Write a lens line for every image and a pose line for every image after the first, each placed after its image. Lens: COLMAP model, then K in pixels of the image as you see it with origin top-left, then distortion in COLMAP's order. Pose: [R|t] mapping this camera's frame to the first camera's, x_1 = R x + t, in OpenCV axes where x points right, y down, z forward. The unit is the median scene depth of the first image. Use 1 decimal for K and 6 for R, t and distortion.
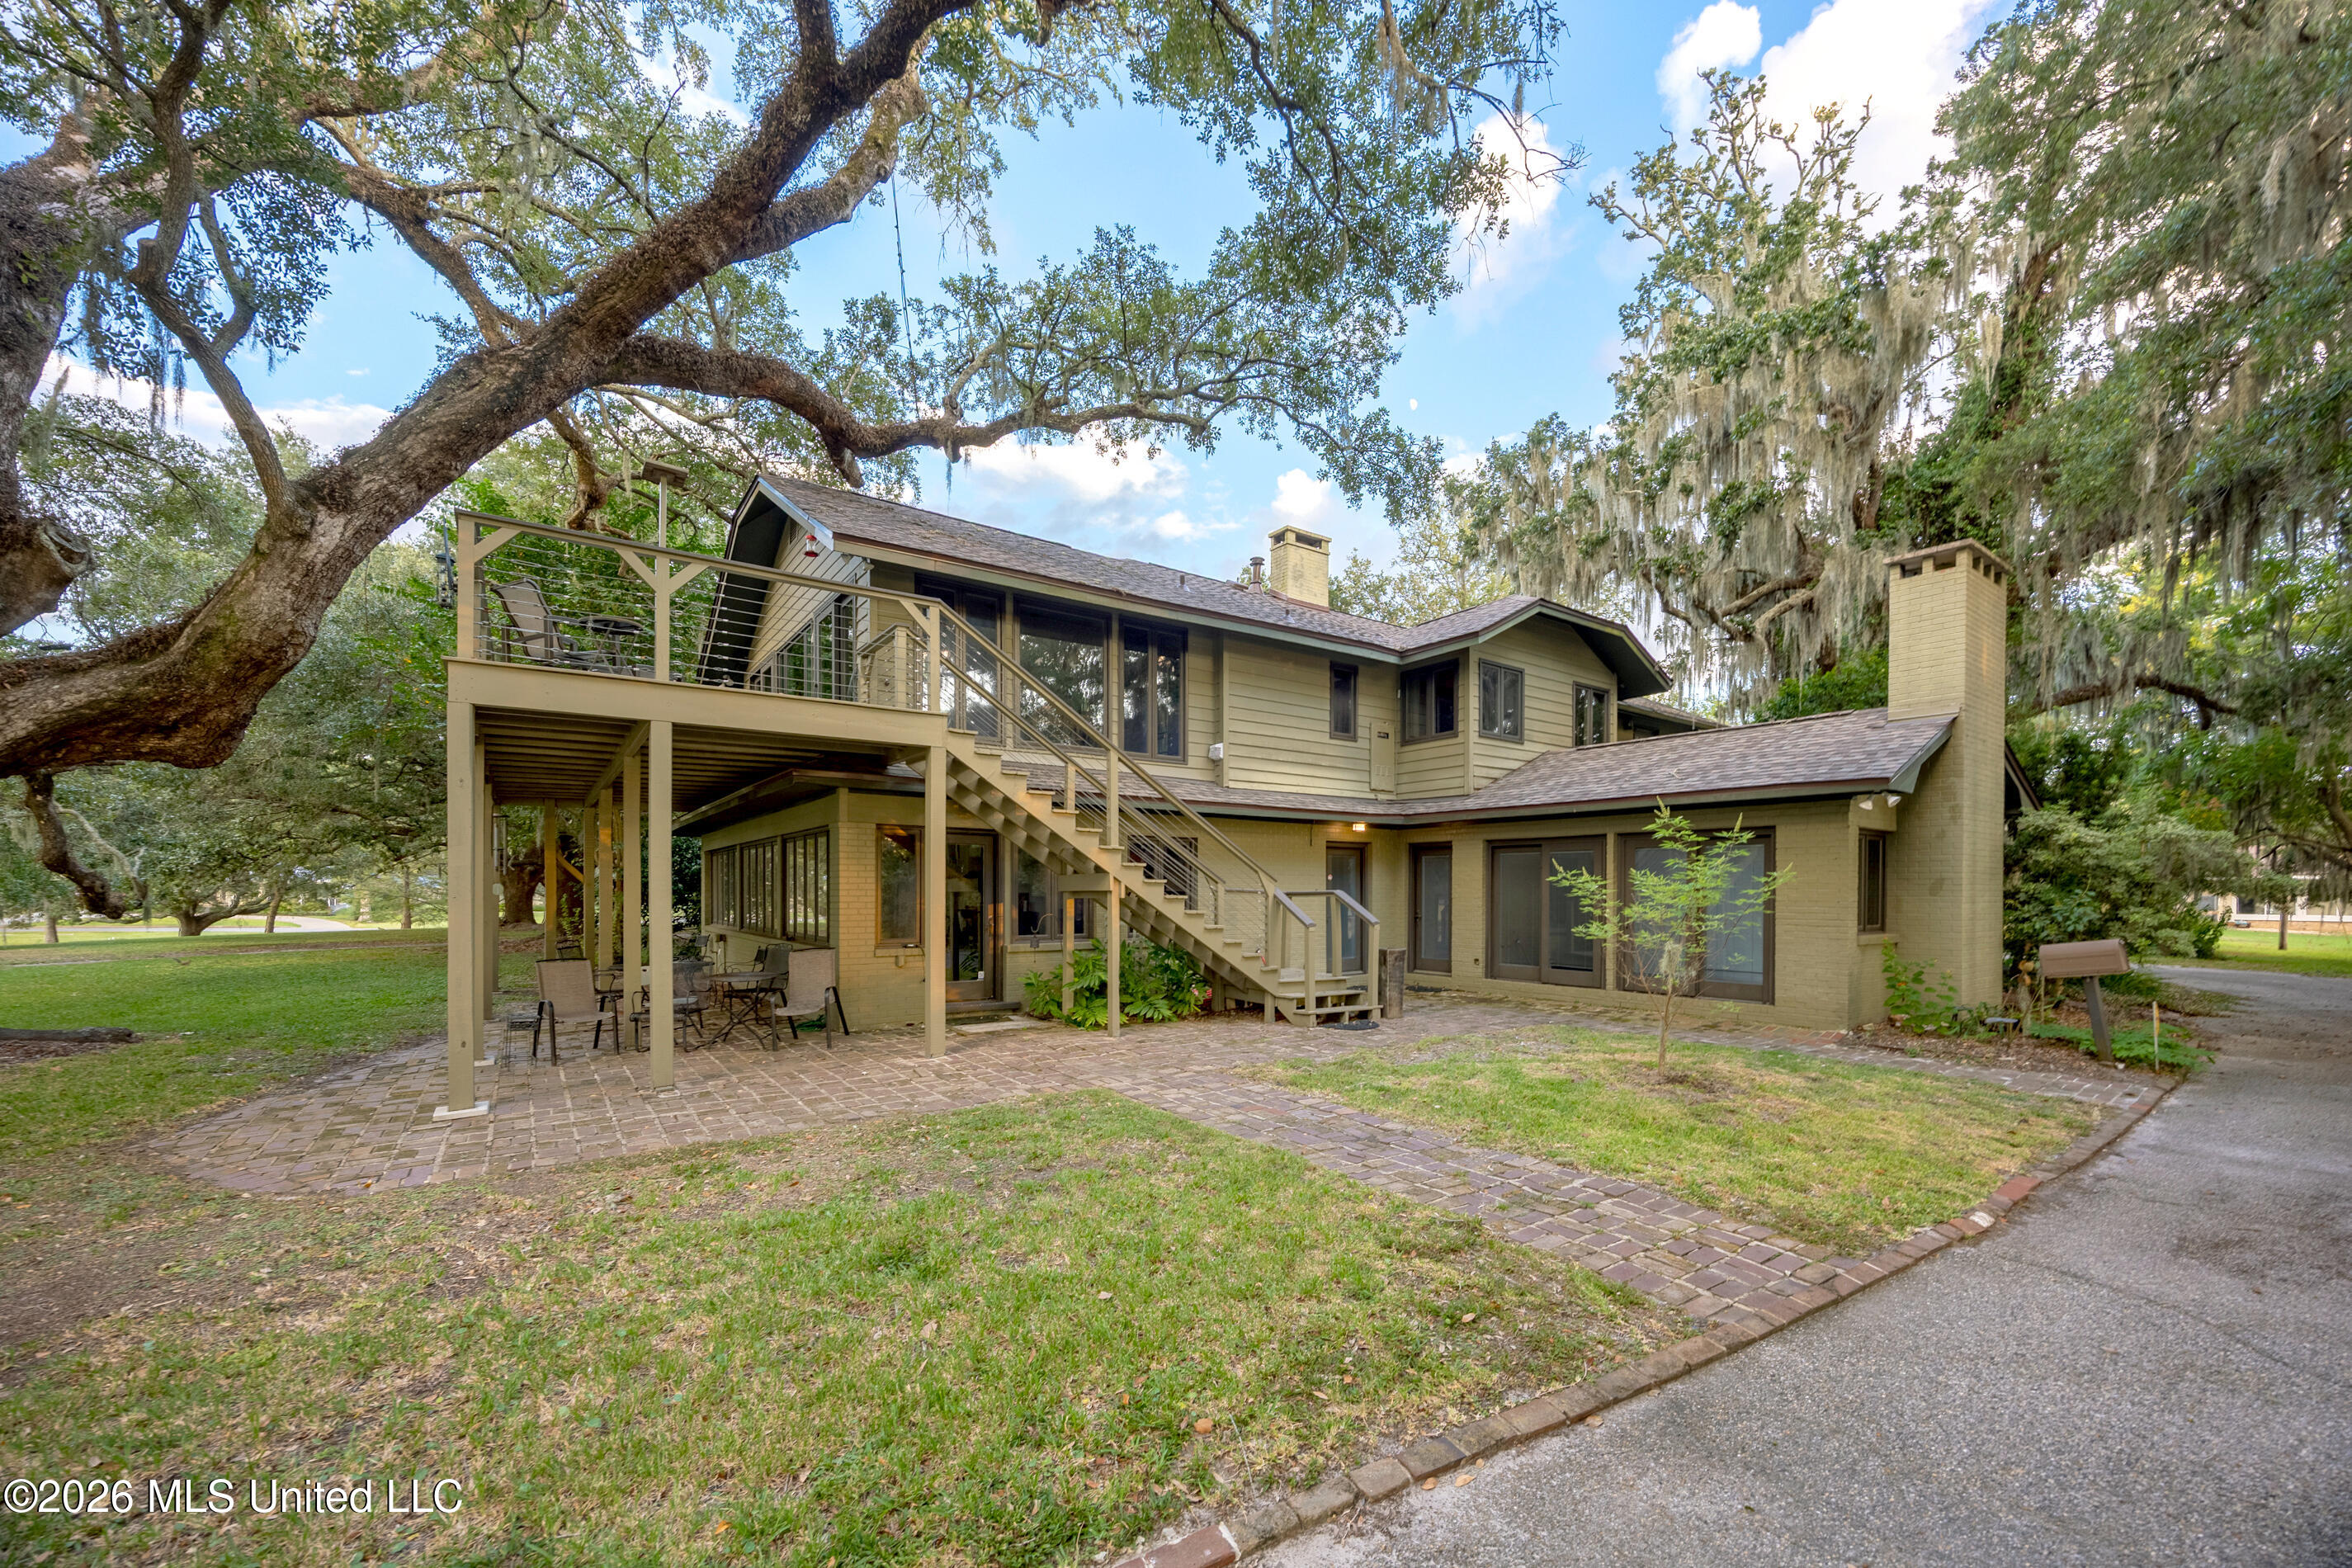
lens RADIAL K [[920.9, 0, 1180.9], [0, 920.9, 898.1], [0, 0, 1]] dist [0.000133, -0.000278]
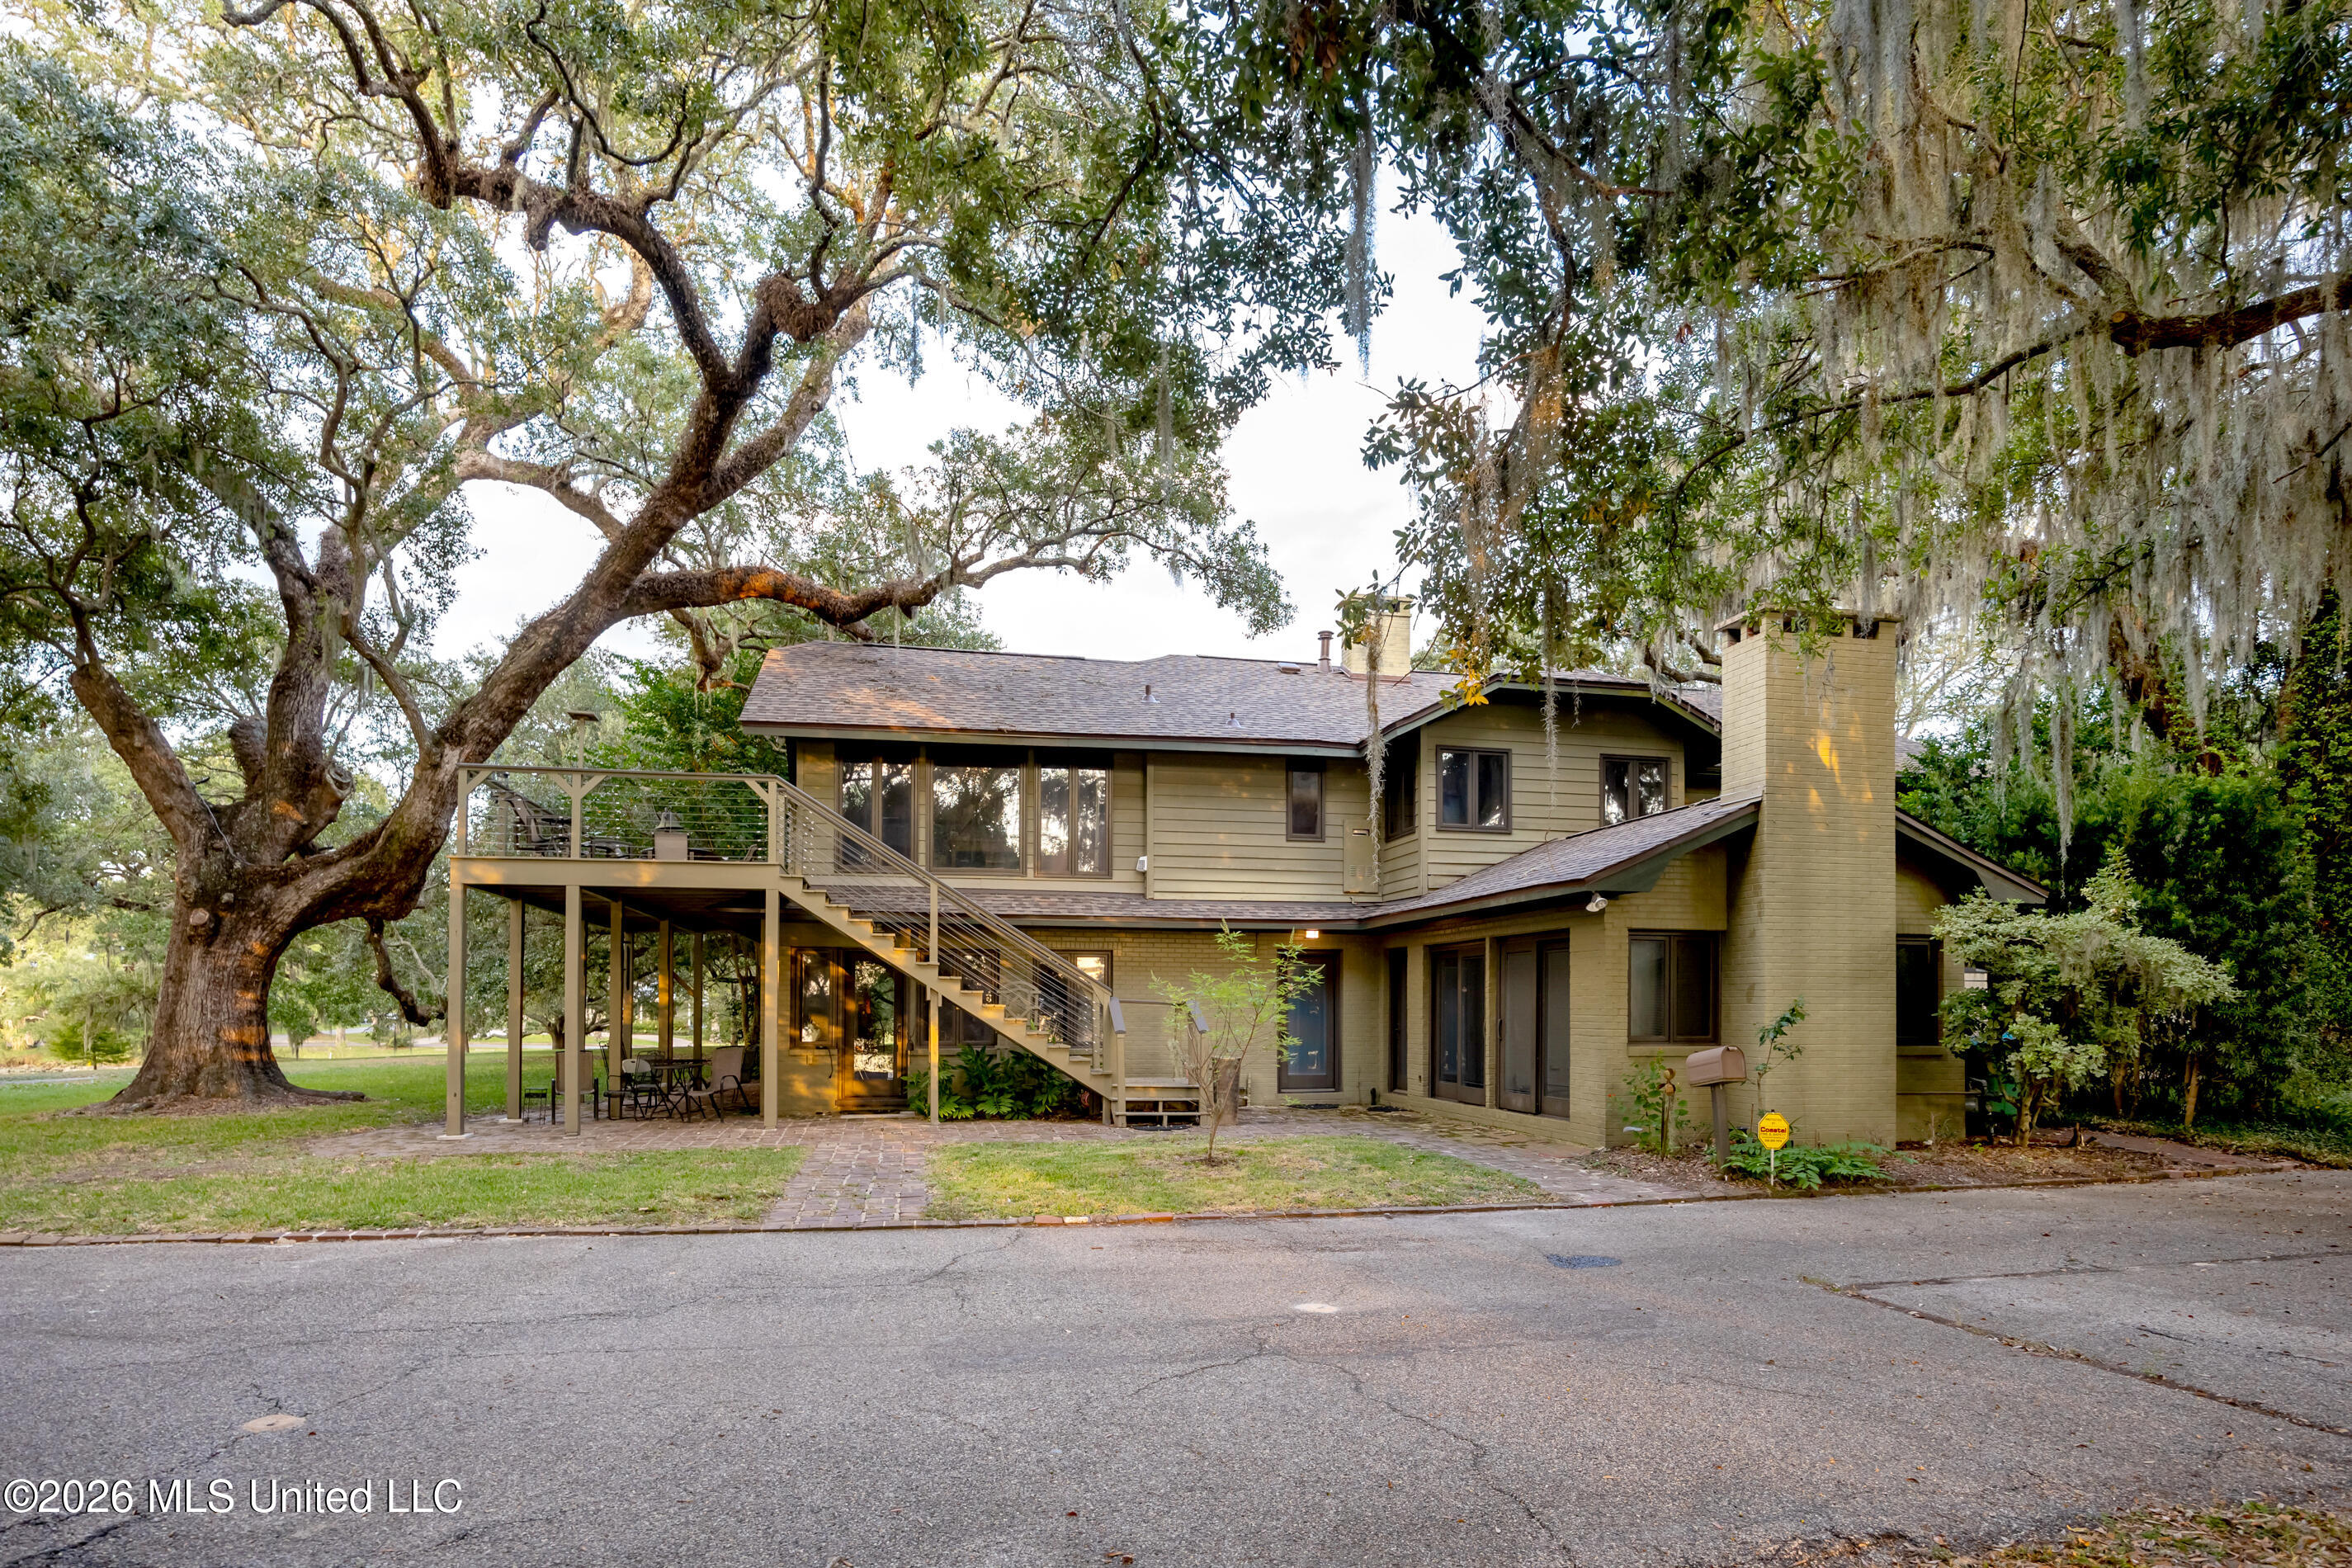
lens RADIAL K [[1289.4, 0, 1172.0], [0, 1289.4, 990.9], [0, 0, 1]] dist [-0.001329, 0.000366]
pose [[0.914892, -0.006489, -0.403647, 0.689634], [-0.003510, 0.999705, -0.024026, 0.015084], [0.403684, 0.023397, 0.914599, -0.300777]]
